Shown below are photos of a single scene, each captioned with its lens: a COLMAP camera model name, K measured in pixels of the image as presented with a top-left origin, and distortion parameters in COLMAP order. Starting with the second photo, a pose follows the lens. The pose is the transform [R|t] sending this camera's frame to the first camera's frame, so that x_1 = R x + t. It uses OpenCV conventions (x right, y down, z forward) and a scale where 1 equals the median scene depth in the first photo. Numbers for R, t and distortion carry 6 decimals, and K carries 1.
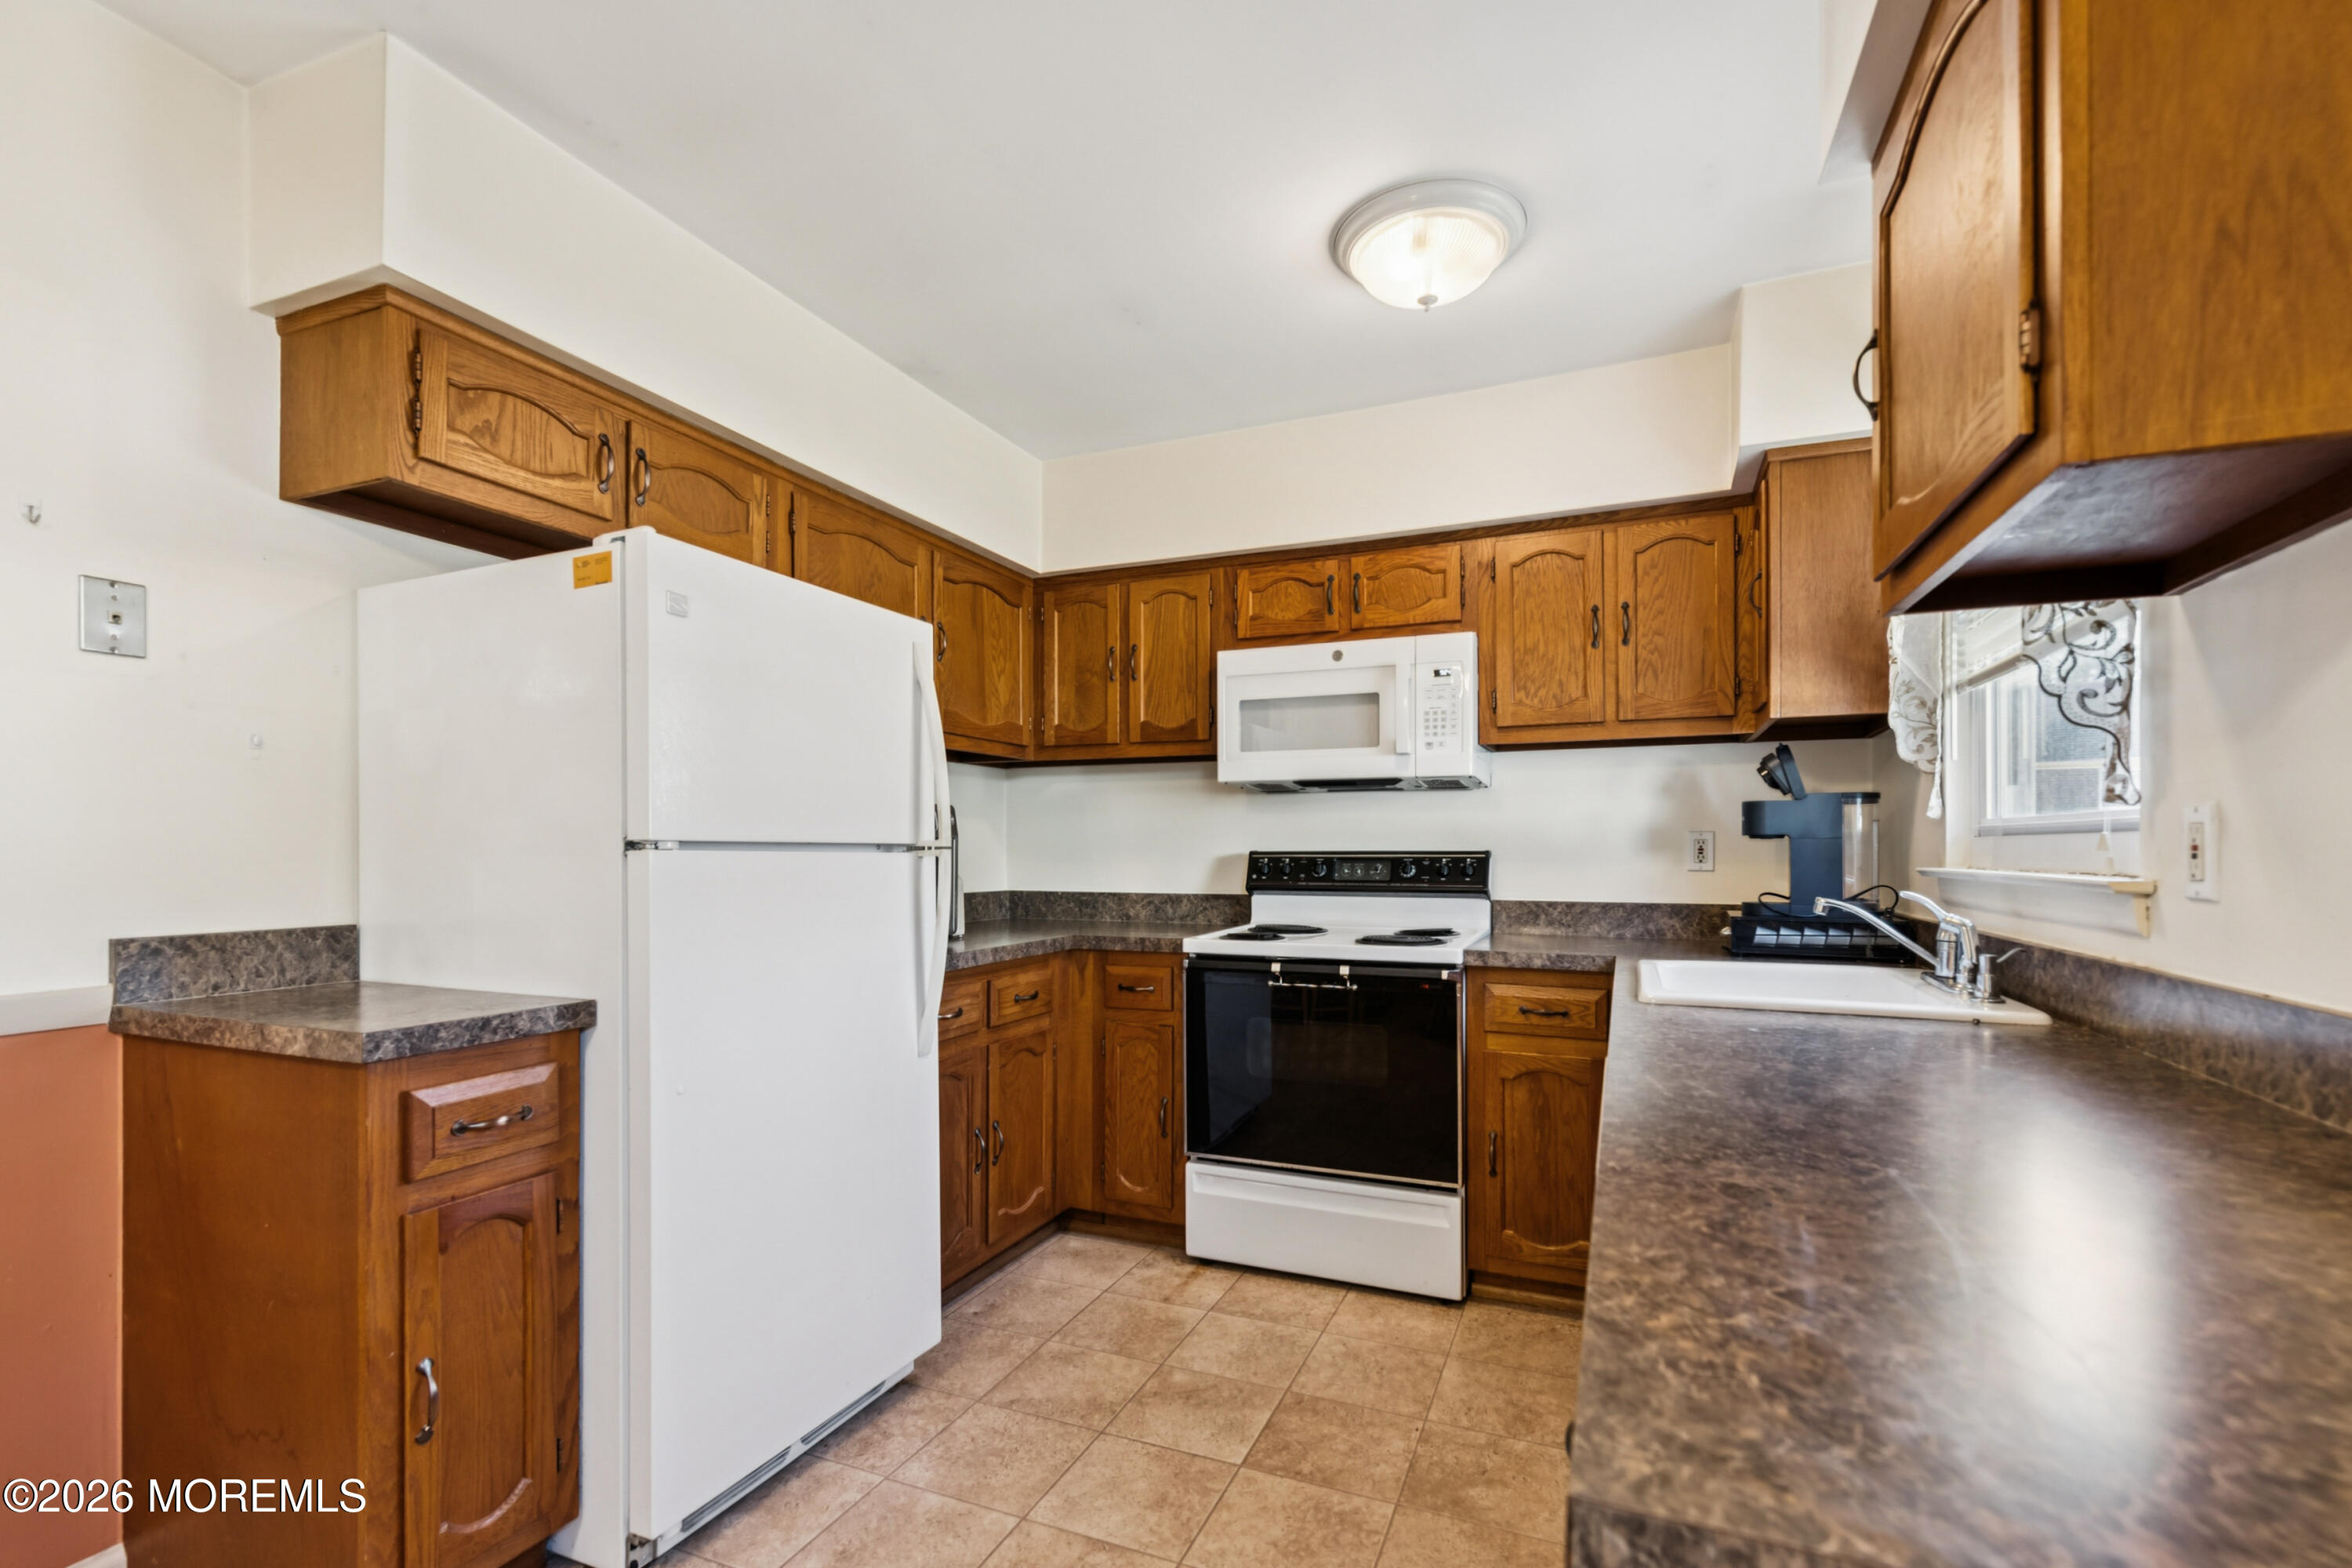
lens RADIAL K [[1031.1, 0, 1177.8], [0, 1031.1, 846.8], [0, 0, 1]] dist [-0.000515, -0.000019]
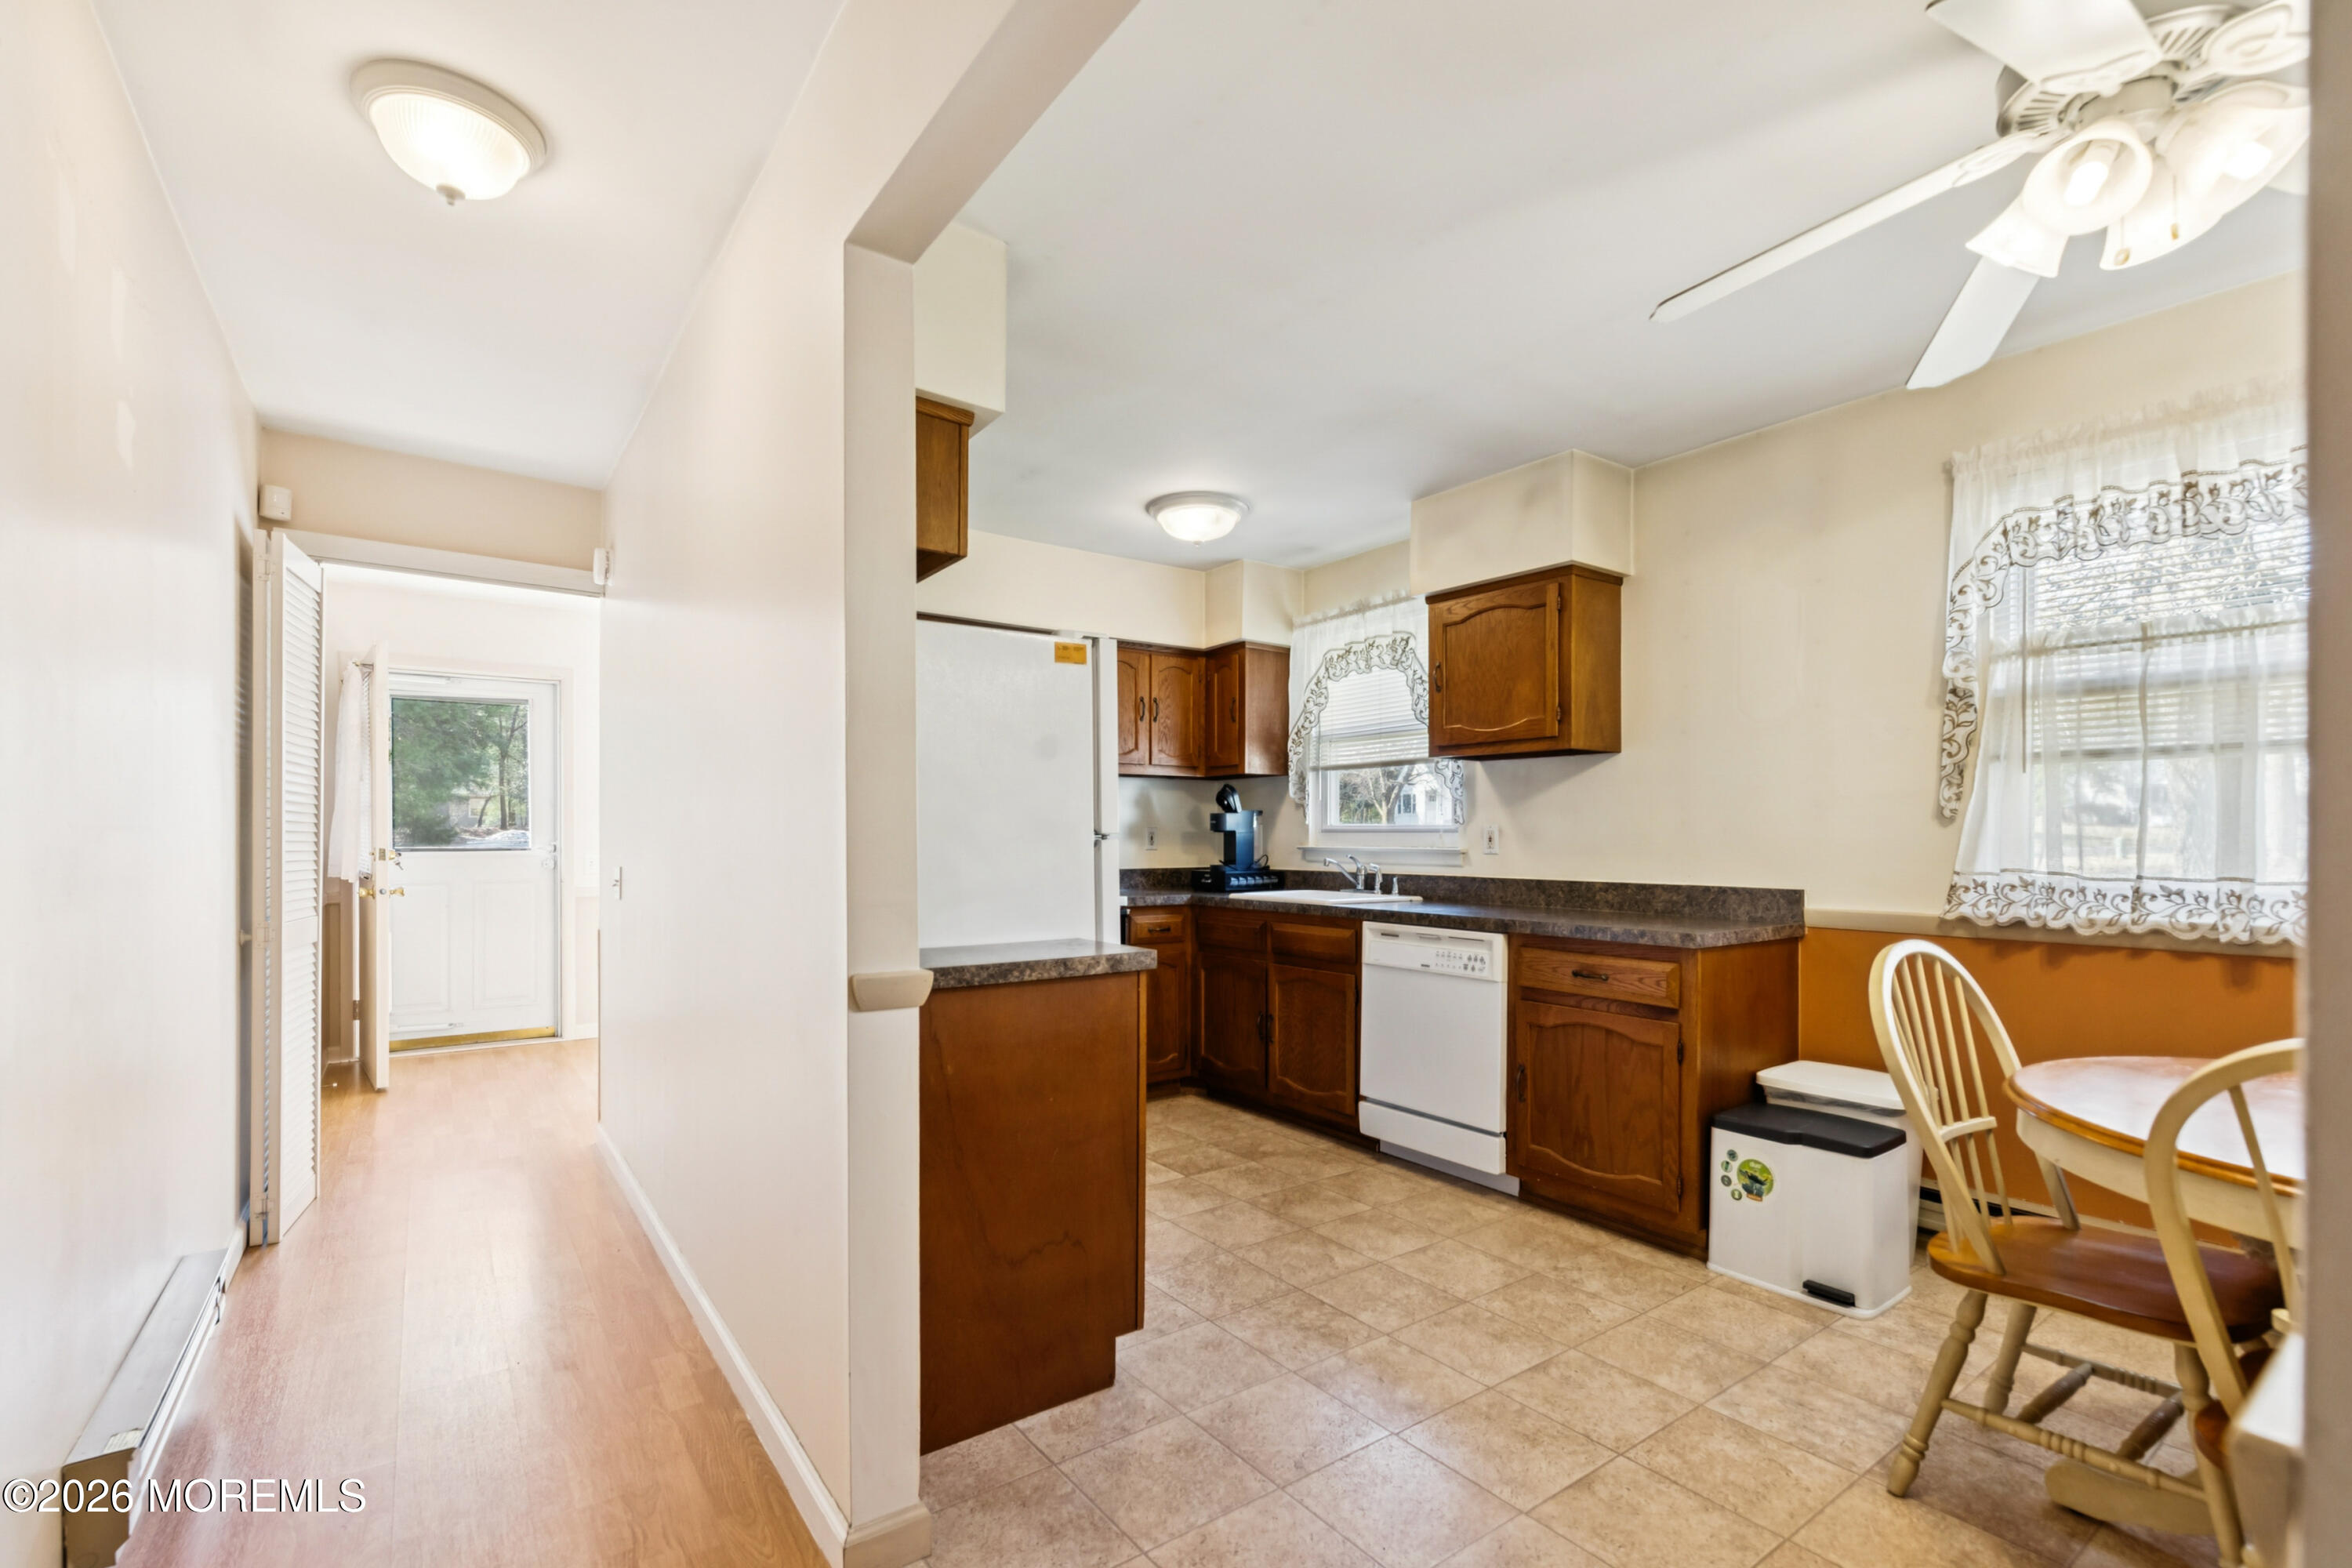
lens RADIAL K [[1051.8, 0, 1157.8], [0, 1051.8, 834.1], [0, 0, 1]] dist [0.000207, -0.000040]
pose [[0.521997, 0.002841, 0.852943, -1.112659], [-0.005112, 0.999987, -0.000202, -0.003619], [-0.852932, -0.004255, 0.522005, 0.053955]]
